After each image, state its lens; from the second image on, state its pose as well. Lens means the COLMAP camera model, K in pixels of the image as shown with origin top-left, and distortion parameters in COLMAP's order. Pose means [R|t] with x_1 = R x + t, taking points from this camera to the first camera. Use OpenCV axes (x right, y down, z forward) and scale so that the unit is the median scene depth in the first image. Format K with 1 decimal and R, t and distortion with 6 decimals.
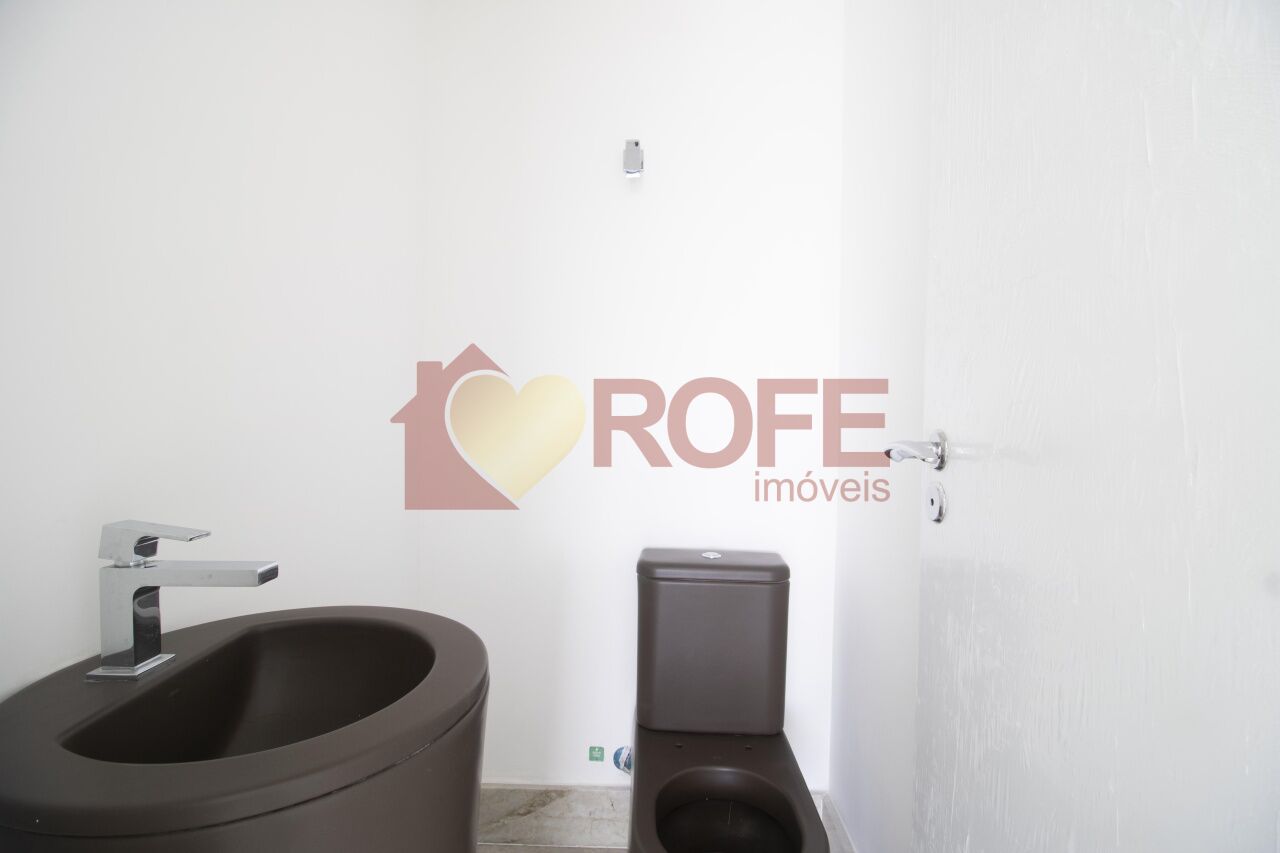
lens RADIAL K [[581.8, 0, 640.0], [0, 581.8, 426.5], [0, 0, 1]] dist [-0.012165, -0.011332]
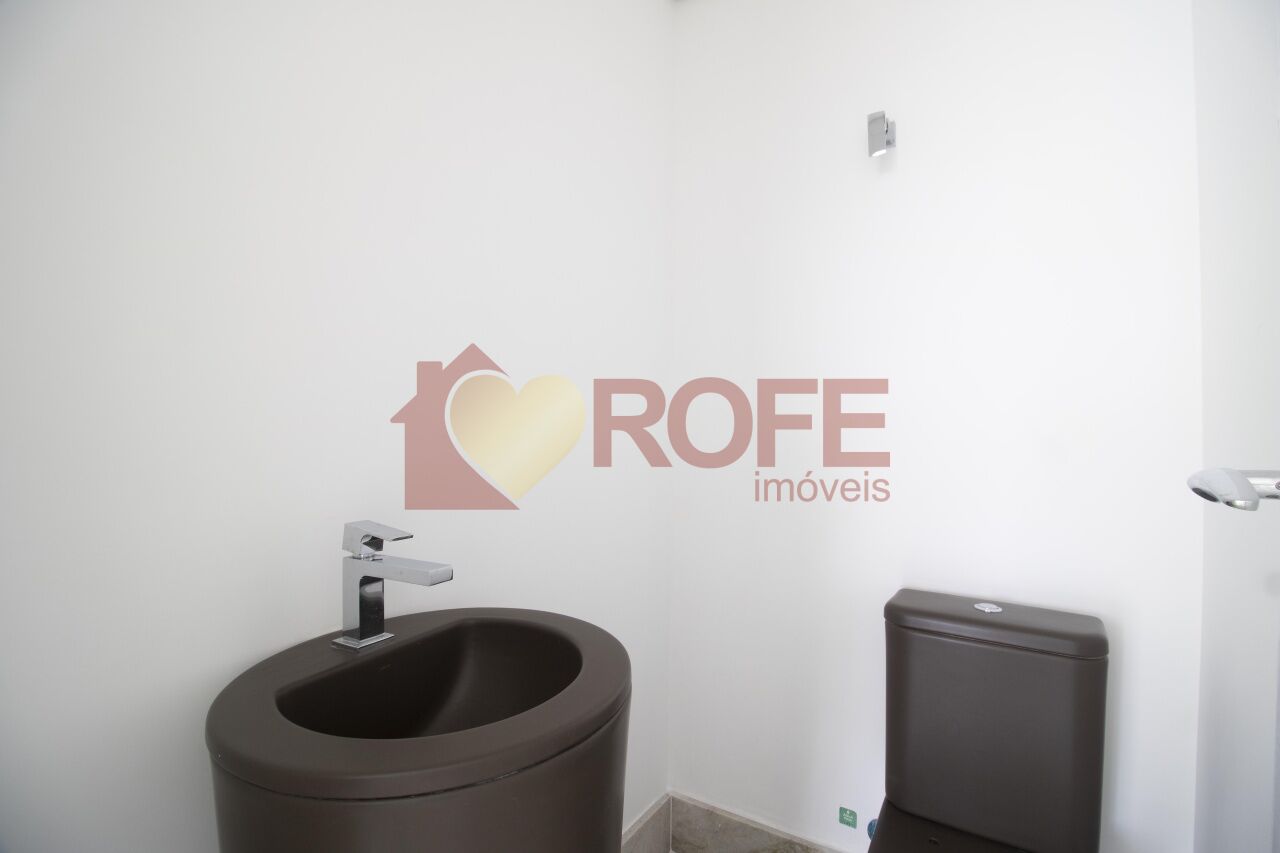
lens RADIAL K [[581.8, 0, 640.0], [0, 581.8, 426.5], [0, 0, 1]] dist [-0.012165, -0.011332]
pose [[0.863670, -0.015424, -0.503821, 0.221092], [0.002373, 0.999645, -0.026535, -0.005229], [0.504051, 0.021722, 0.863401, 0.172784]]
